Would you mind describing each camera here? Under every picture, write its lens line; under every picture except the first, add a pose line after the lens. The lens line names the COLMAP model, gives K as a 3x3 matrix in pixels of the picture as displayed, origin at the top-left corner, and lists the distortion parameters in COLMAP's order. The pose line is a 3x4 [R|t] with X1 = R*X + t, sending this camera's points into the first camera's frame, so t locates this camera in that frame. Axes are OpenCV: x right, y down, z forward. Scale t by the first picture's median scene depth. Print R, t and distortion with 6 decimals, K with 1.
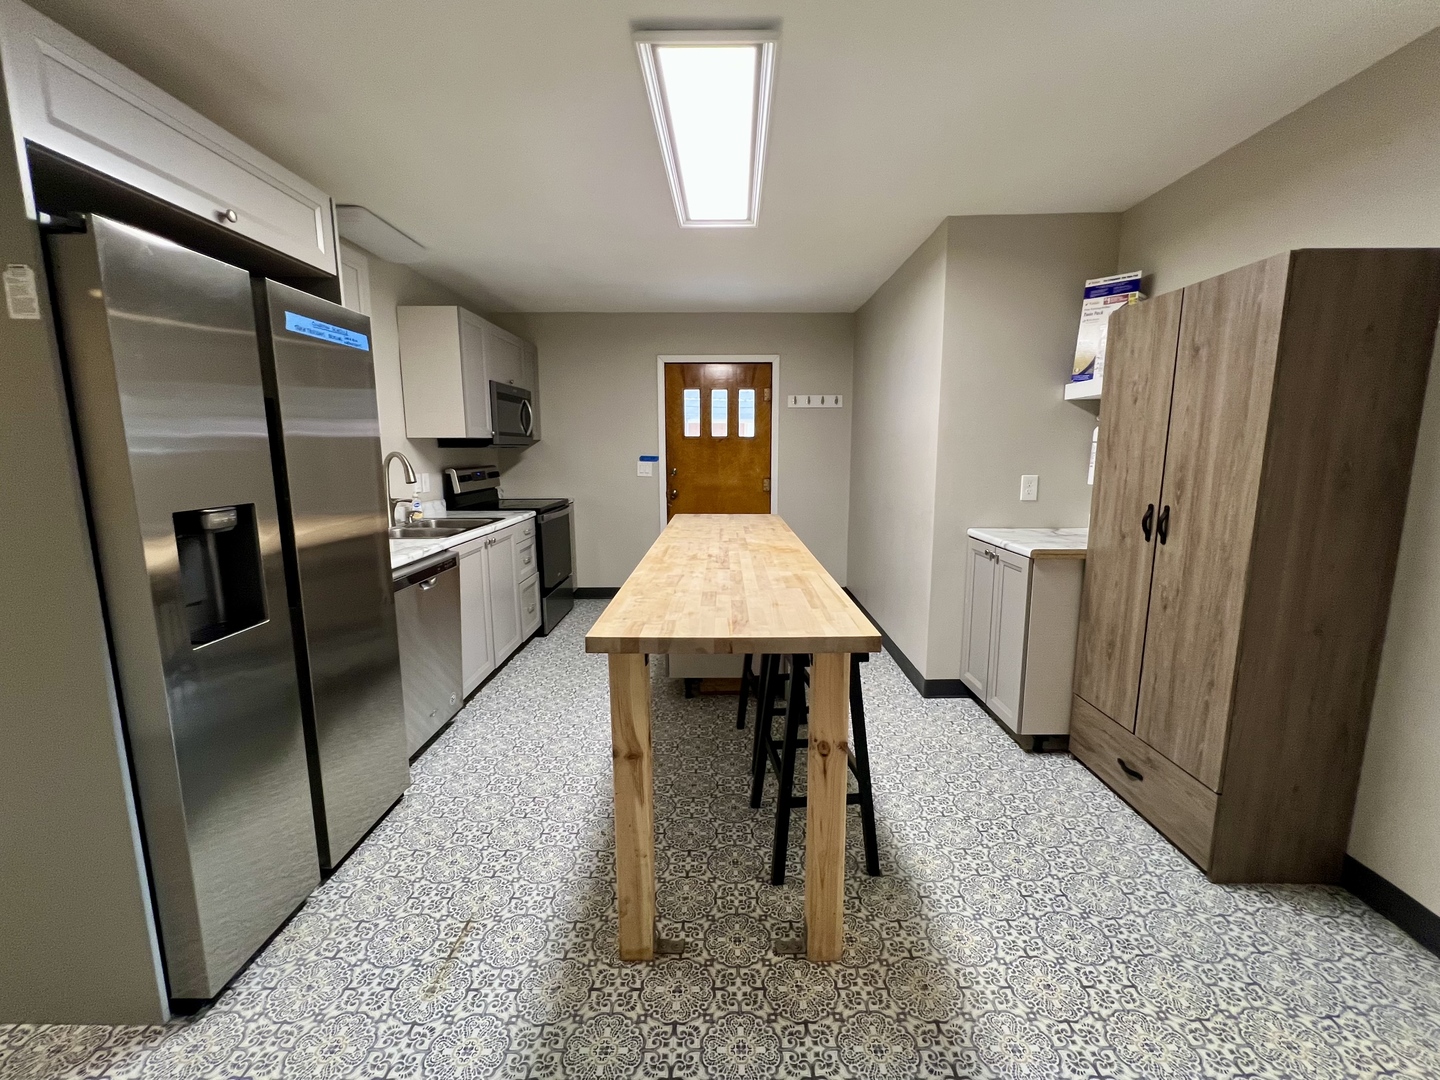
lens RADIAL K [[575.7, 0, 721.2], [0, 575.7, 539.1], [0, 0, 1]] dist [-0.001847, 0.000269]
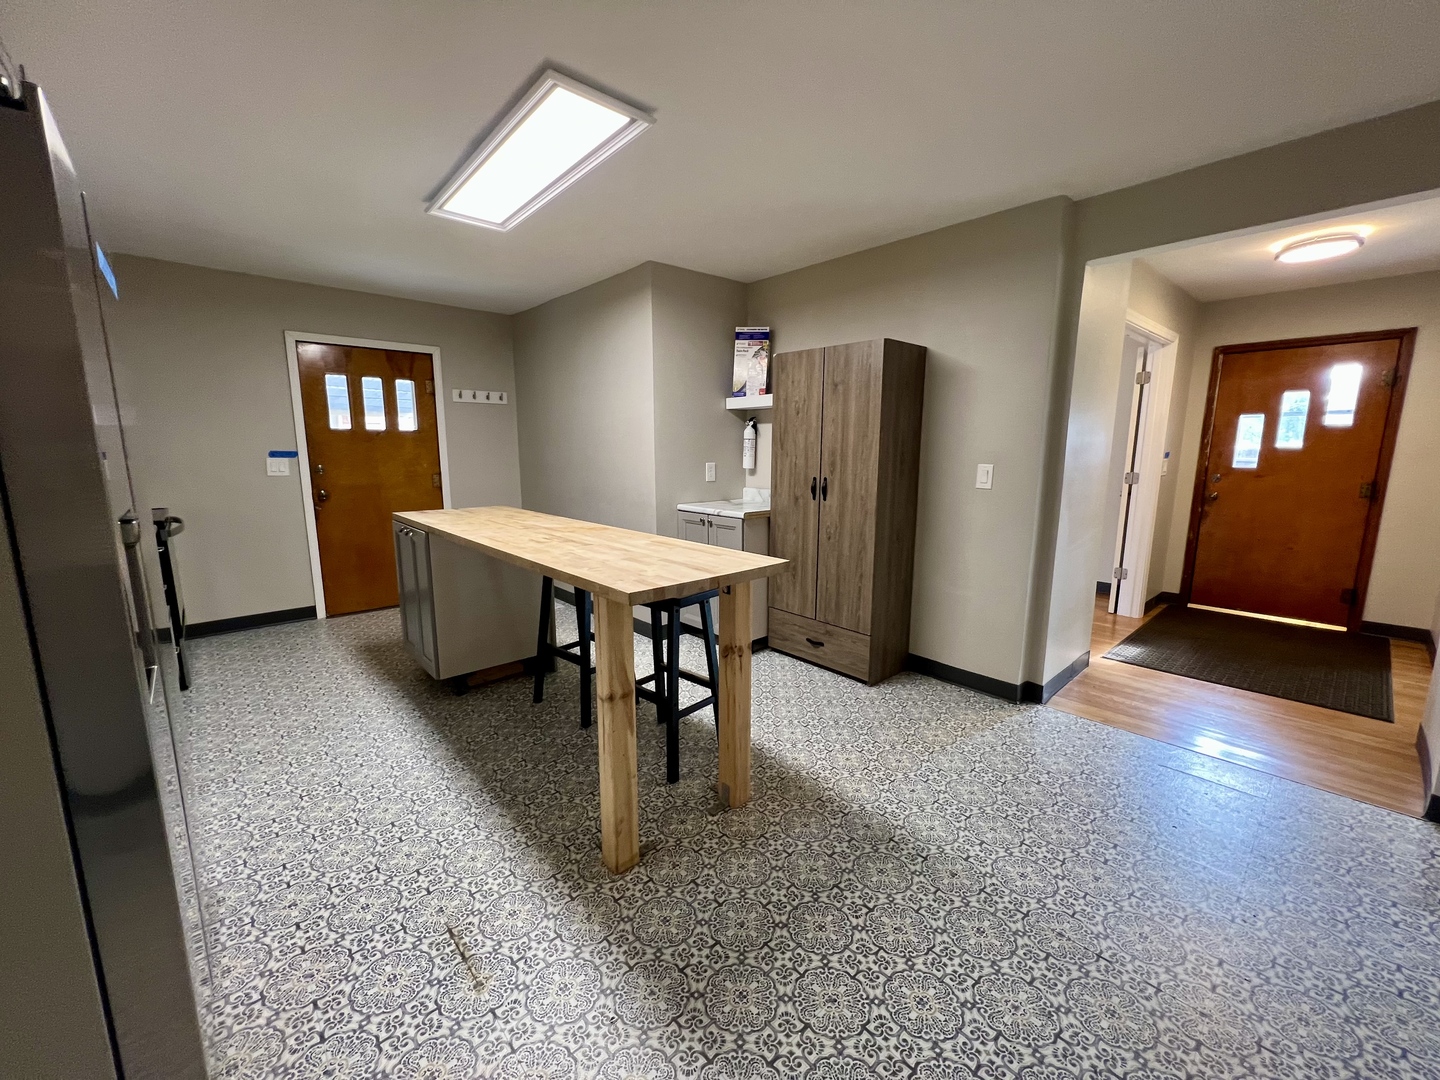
lens RADIAL K [[566.3, 0, 689.2], [0, 566.3, 539.9], [0, 0, 1]] dist [-0.000689, -0.000001]
pose [[0.761463, -0.102282, 0.640088, -0.532957], [0.096623, 0.994350, 0.043946, 0.010605], [-0.640966, 0.028384, 0.767044, -0.000851]]
